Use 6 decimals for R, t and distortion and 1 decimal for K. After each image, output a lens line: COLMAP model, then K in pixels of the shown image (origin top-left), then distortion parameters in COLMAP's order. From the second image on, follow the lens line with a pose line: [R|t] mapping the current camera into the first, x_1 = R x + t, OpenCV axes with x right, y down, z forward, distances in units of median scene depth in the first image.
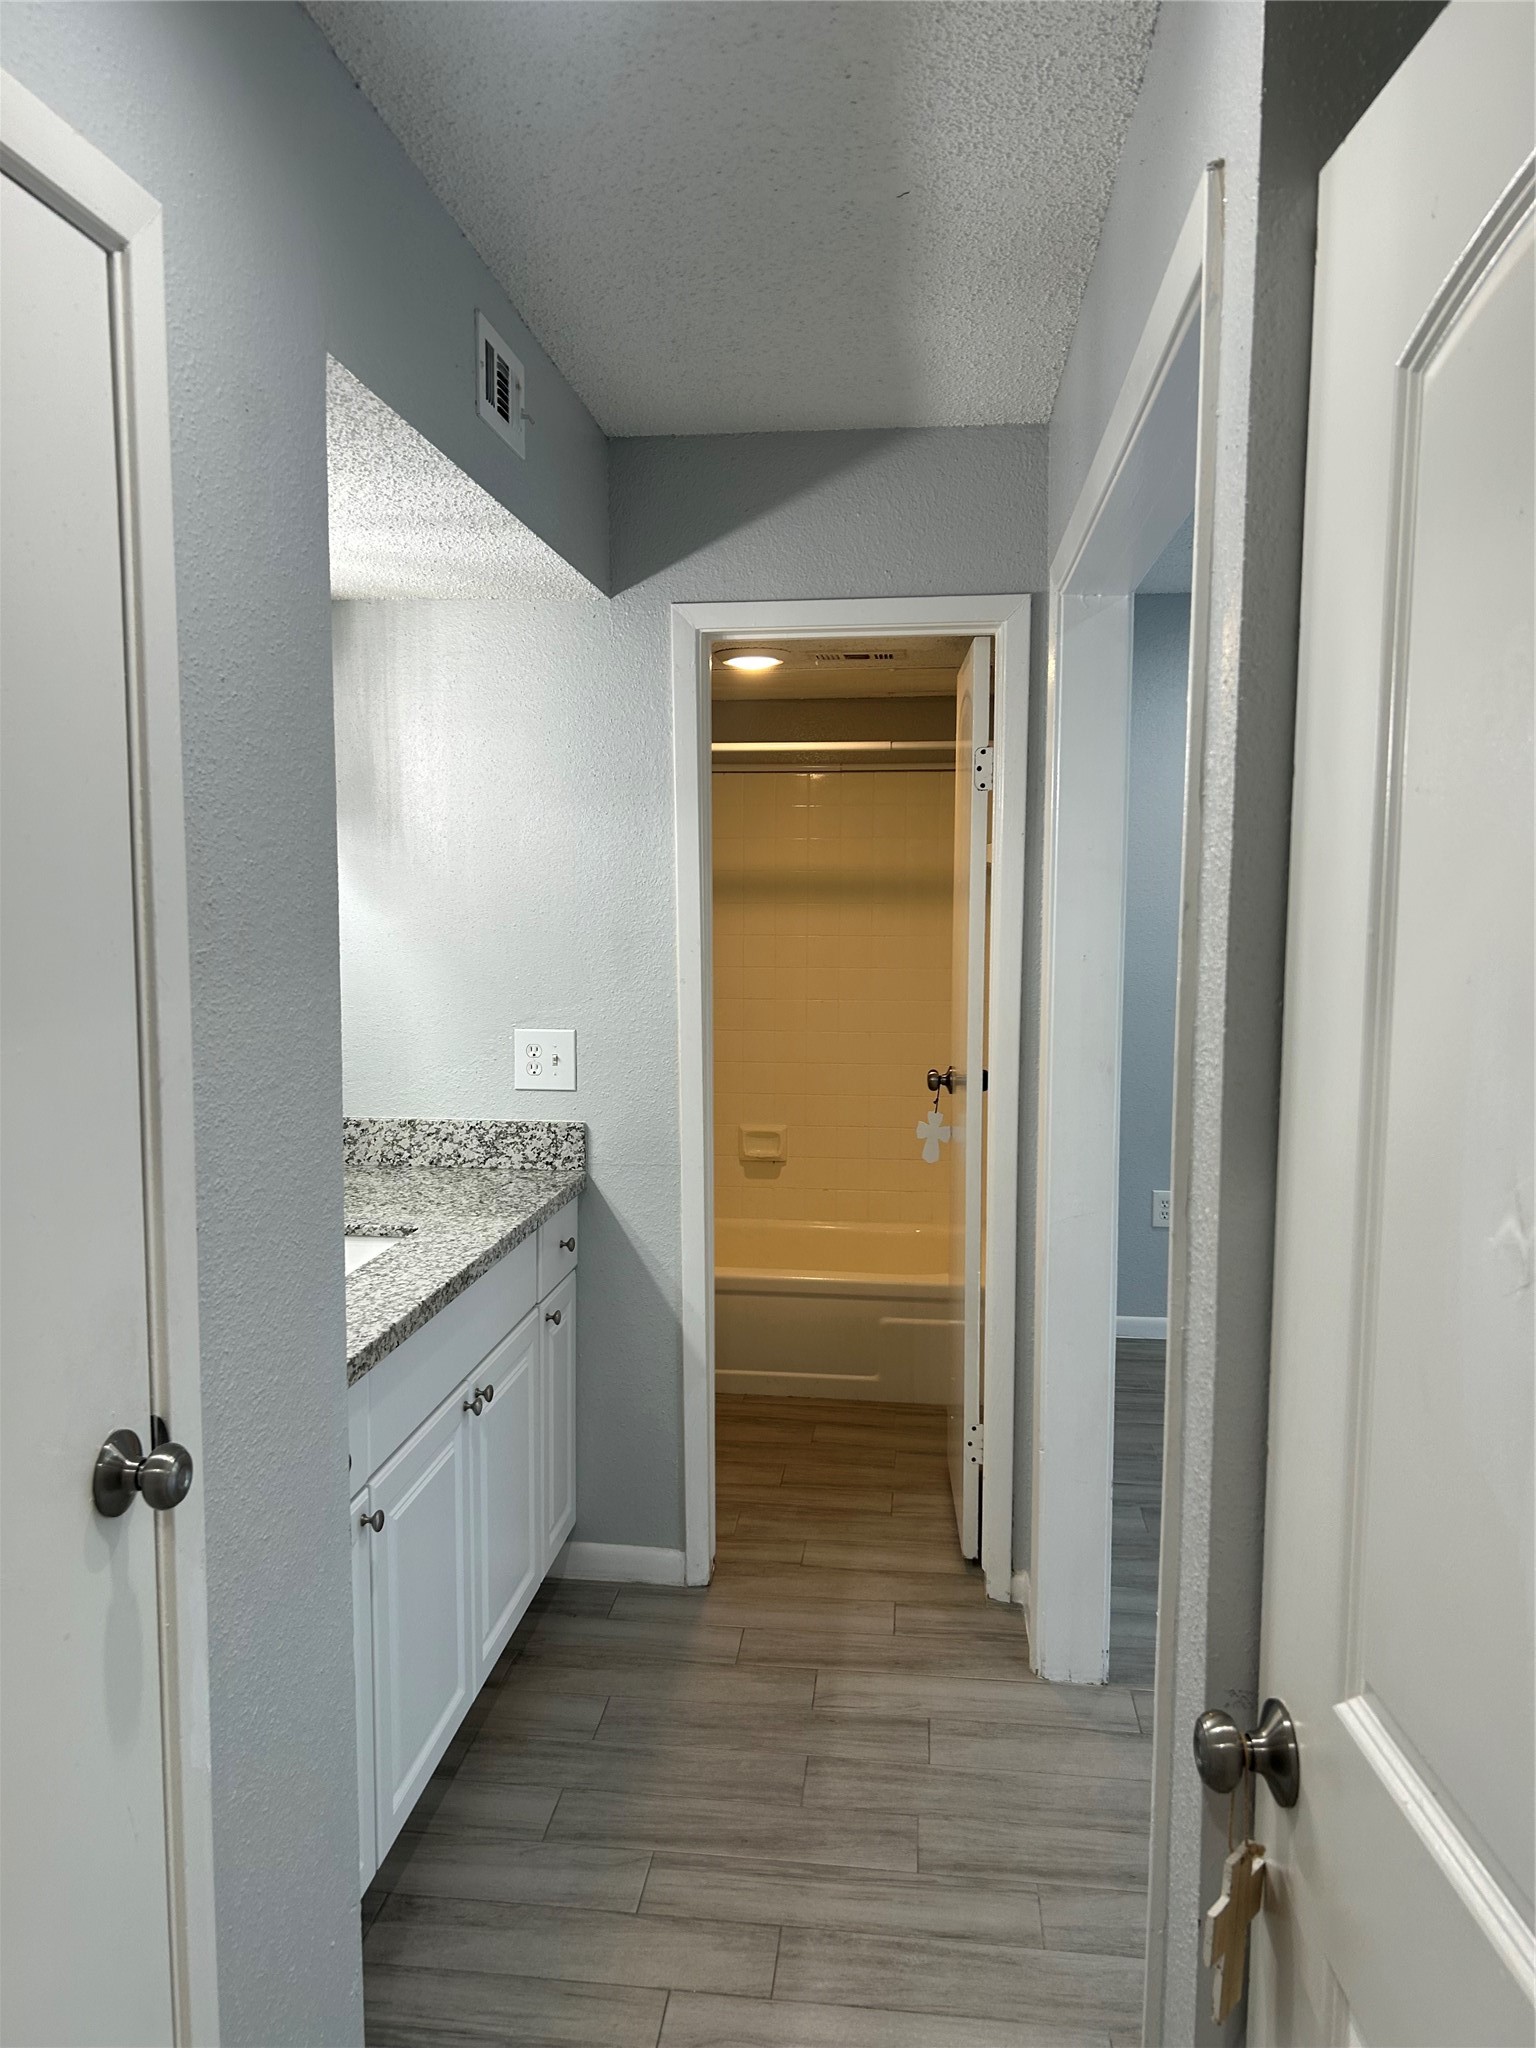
lens RADIAL K [[1527.8, 0, 758.4], [0, 1527.8, 1034.3], [0, 0, 1]] dist [0.037060, -0.043197]
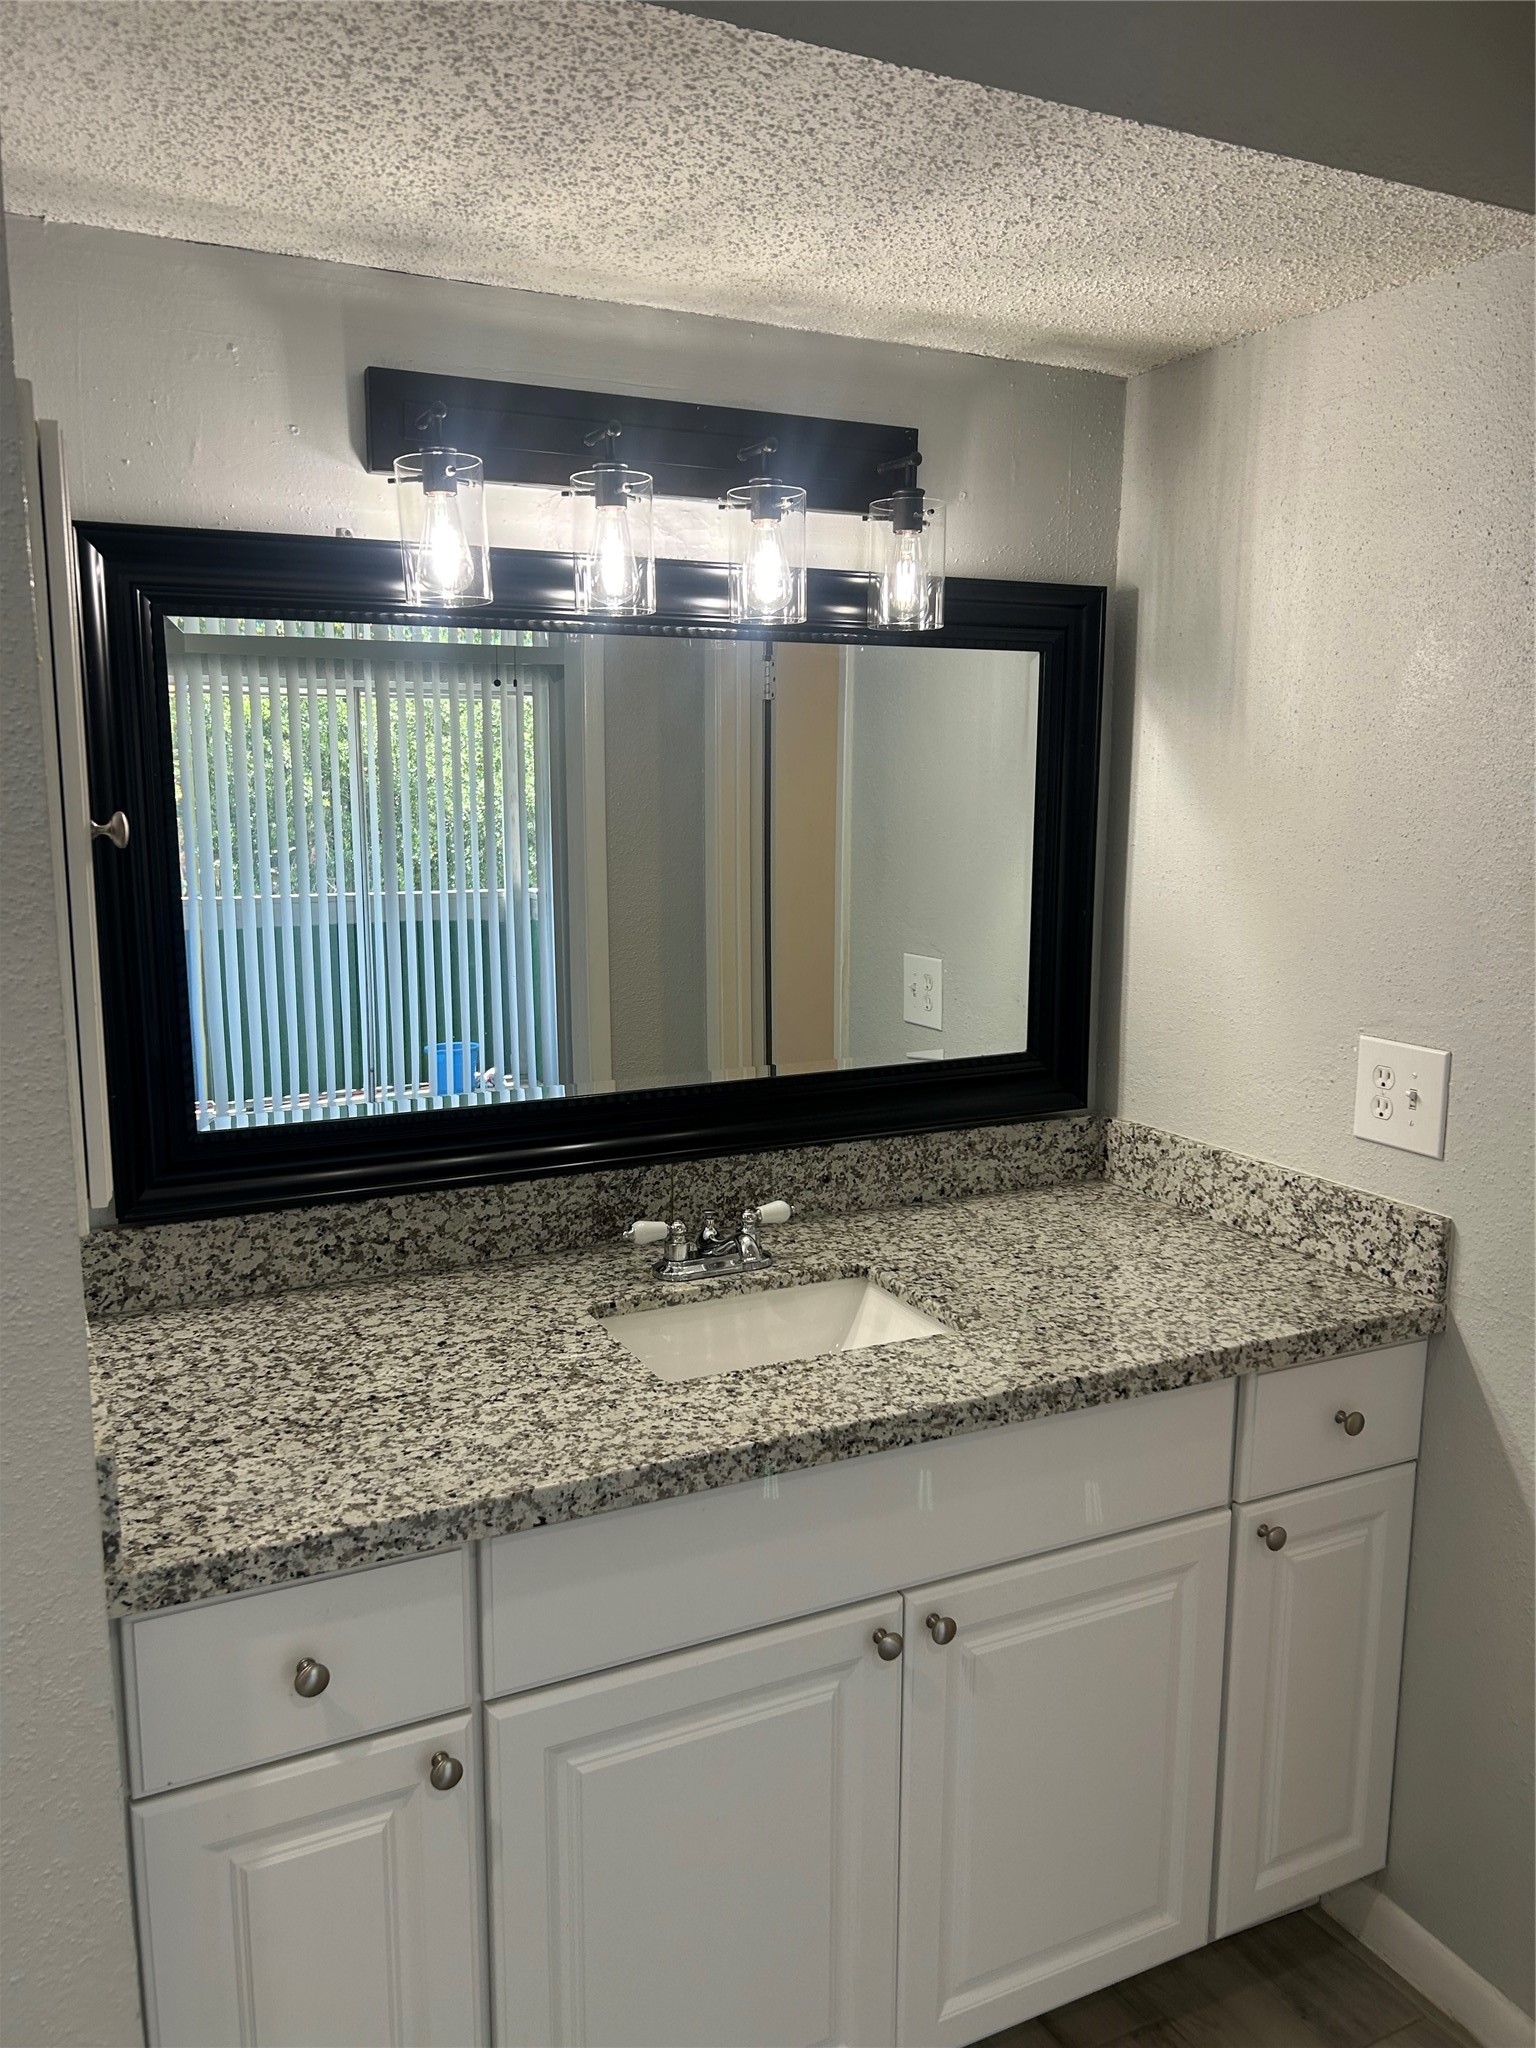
lens RADIAL K [[1527.8, 0, 758.4], [0, 1527.8, 1034.3], [0, 0, 1]] dist [0.037060, -0.043197]
pose [[0.545020, 0.138453, -0.826912, 0.204655], [-0.085619, 0.990306, 0.109379, -0.049221], [0.834040, 0.011186, 0.551591, 0.475597]]
